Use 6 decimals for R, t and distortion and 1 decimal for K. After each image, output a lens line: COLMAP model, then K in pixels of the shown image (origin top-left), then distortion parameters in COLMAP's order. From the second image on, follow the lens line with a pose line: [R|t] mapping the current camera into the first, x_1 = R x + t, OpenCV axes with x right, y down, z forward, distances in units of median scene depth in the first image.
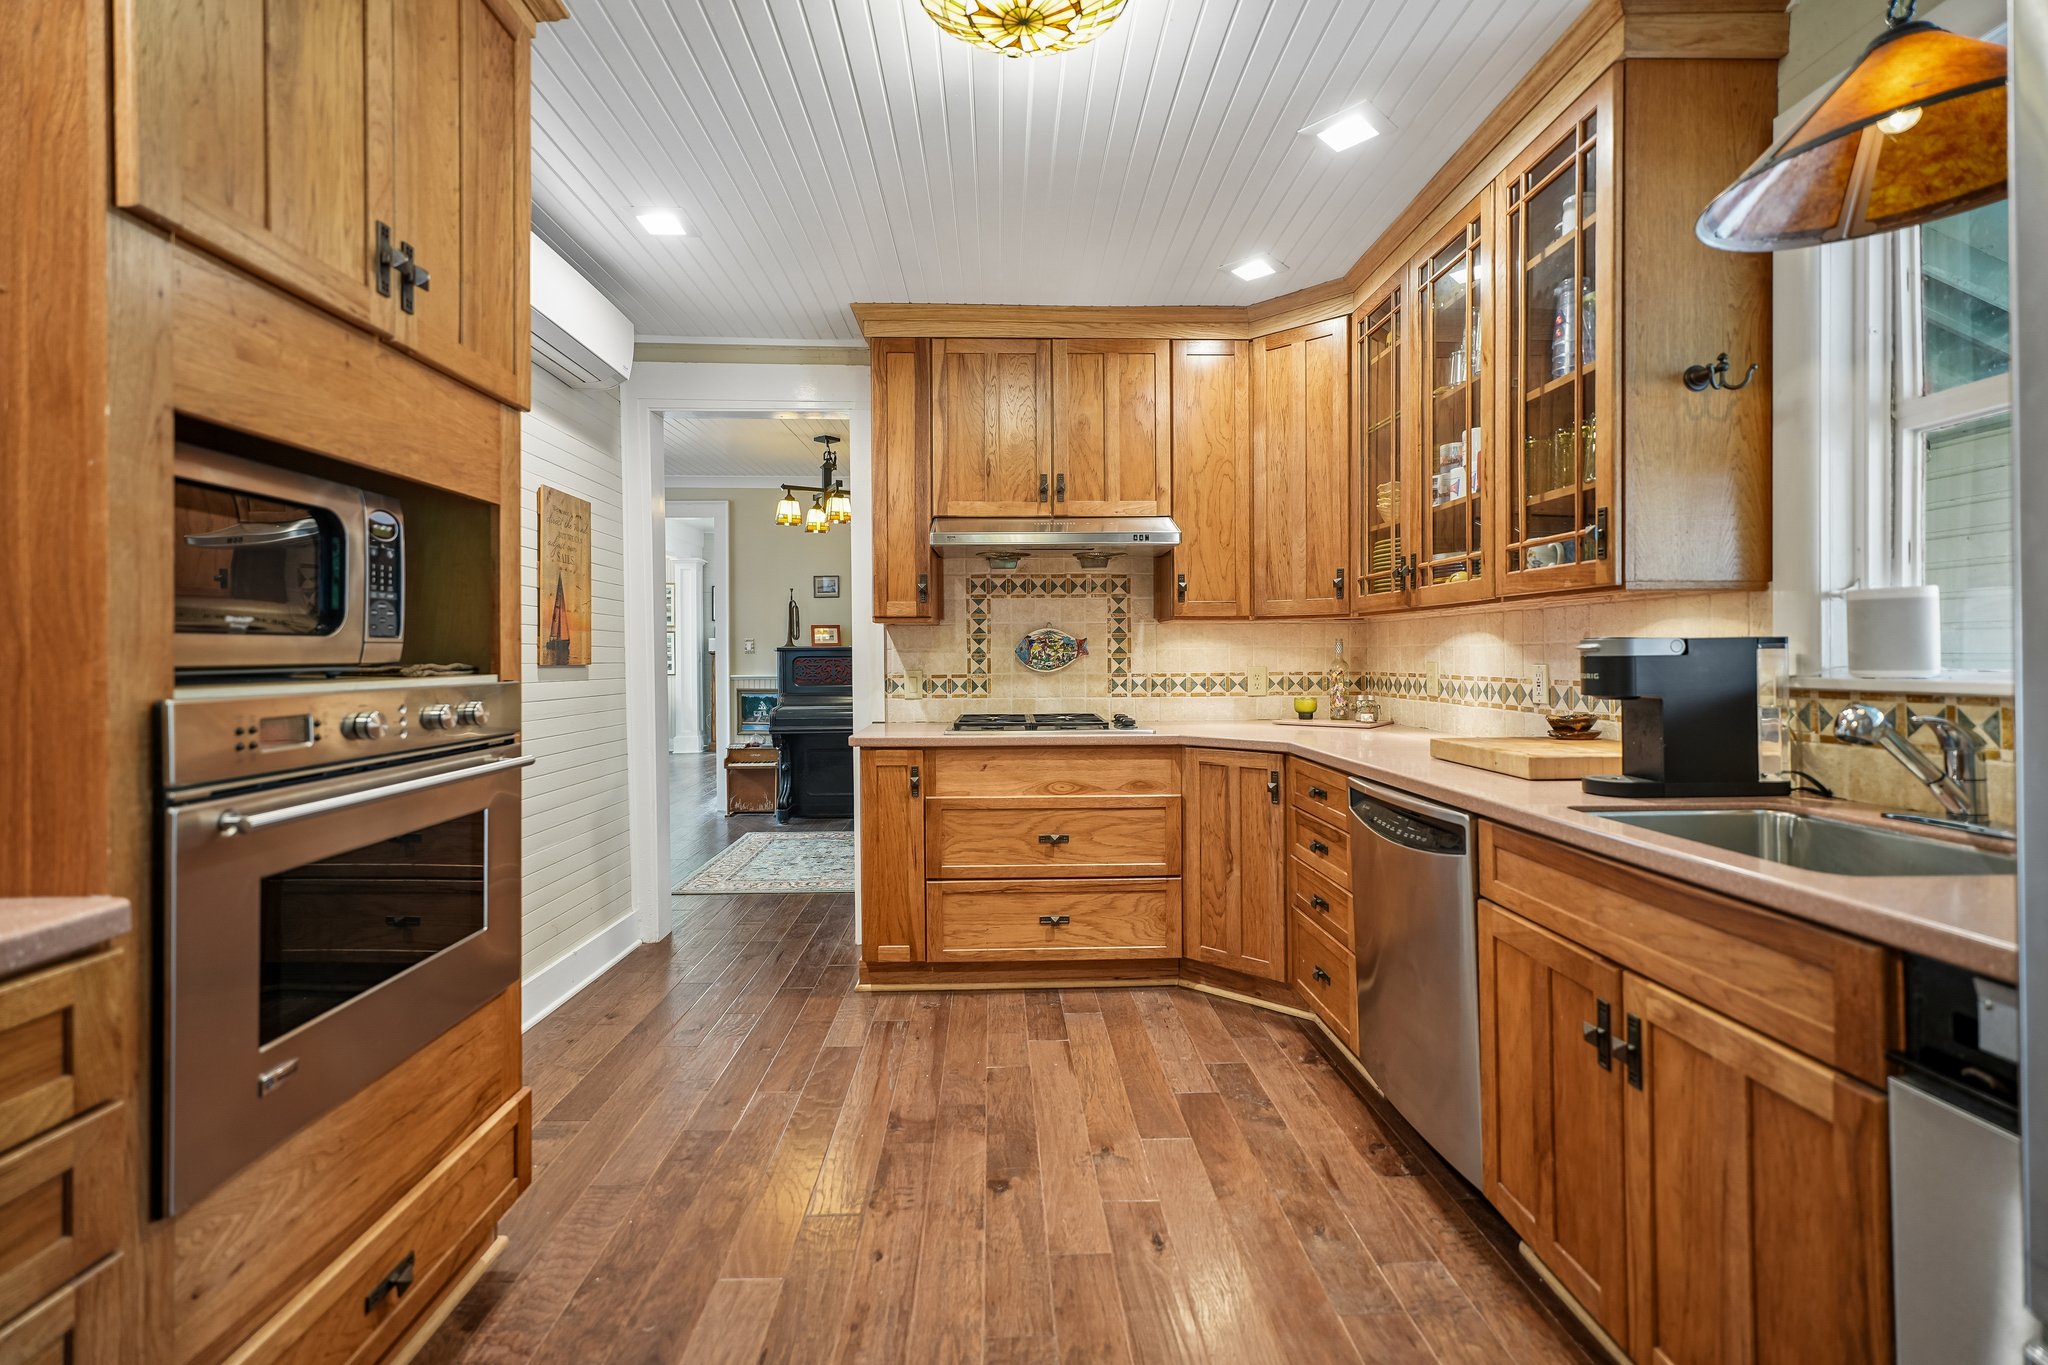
lens RADIAL K [[925.5, 0, 1016.5], [0, 925.5, 655.7], [0, 0, 1]] dist [-0.007571, 0.004194]
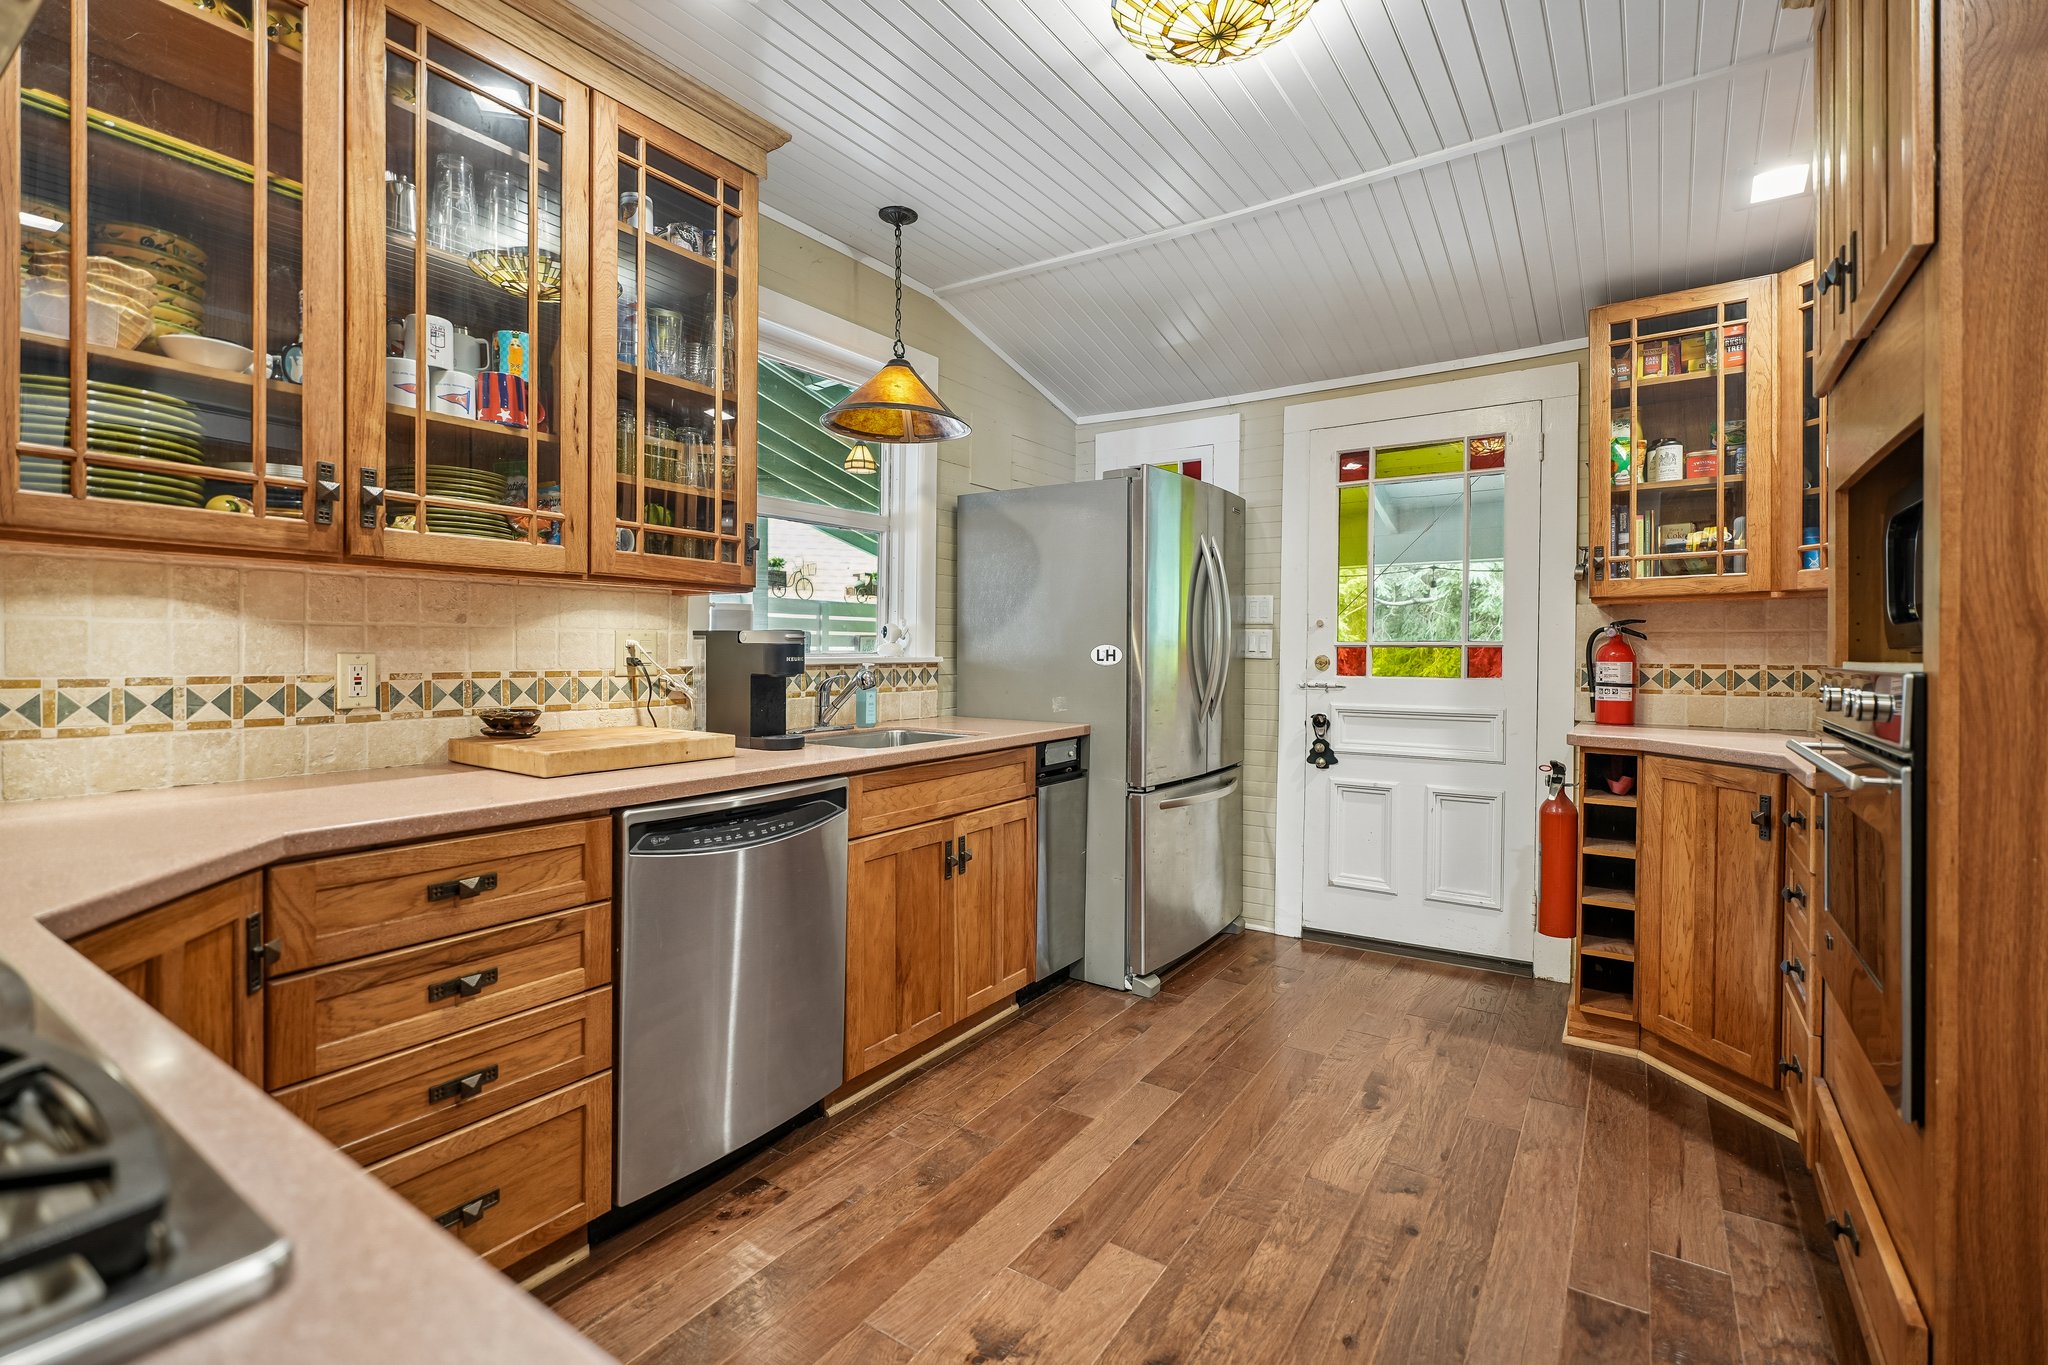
lens RADIAL K [[925.5, 0, 1032.0], [0, 925.5, 661.4], [0, 0, 1]] dist [-0.007571, 0.004194]
pose [[-0.821345, -0.005718, 0.570403, -0.221240], [0.000006, 0.999950, 0.010033, 0.006578], [-0.570432, 0.008244, -0.821304, 1.045917]]
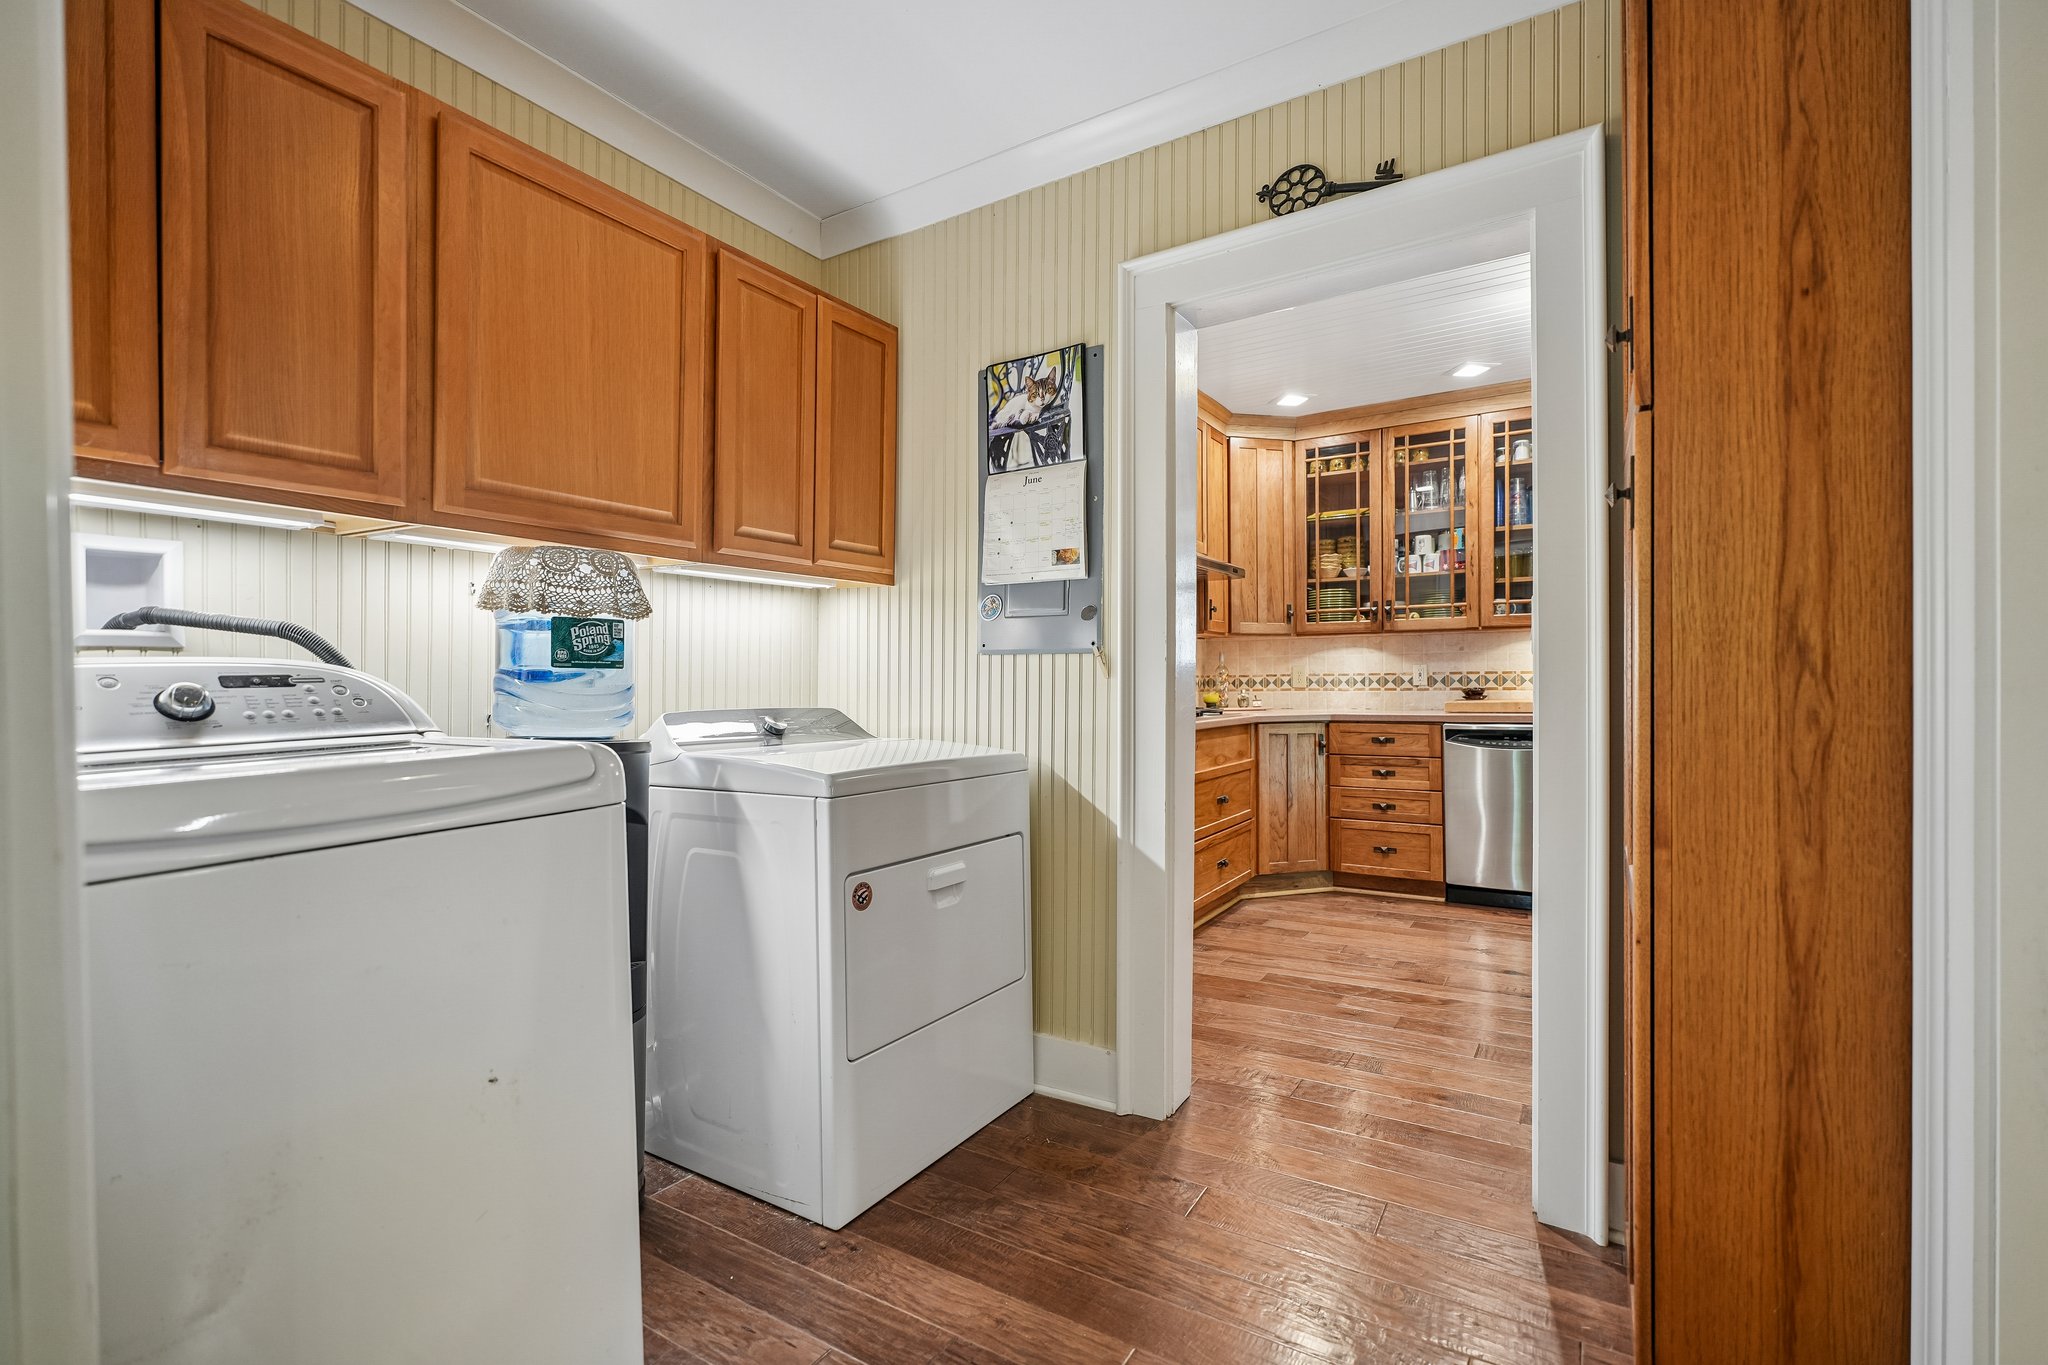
lens RADIAL K [[925.5, 0, 1023.0], [0, 925.5, 685.0], [0, 0, 1]] dist [-0.007571, 0.004194]
pose [[0.547118, -0.000932, 0.837055, -1.174915], [0.008207, 0.999957, -0.004251, 0.042386], [-0.837015, 0.009195, 0.547102, 0.525375]]
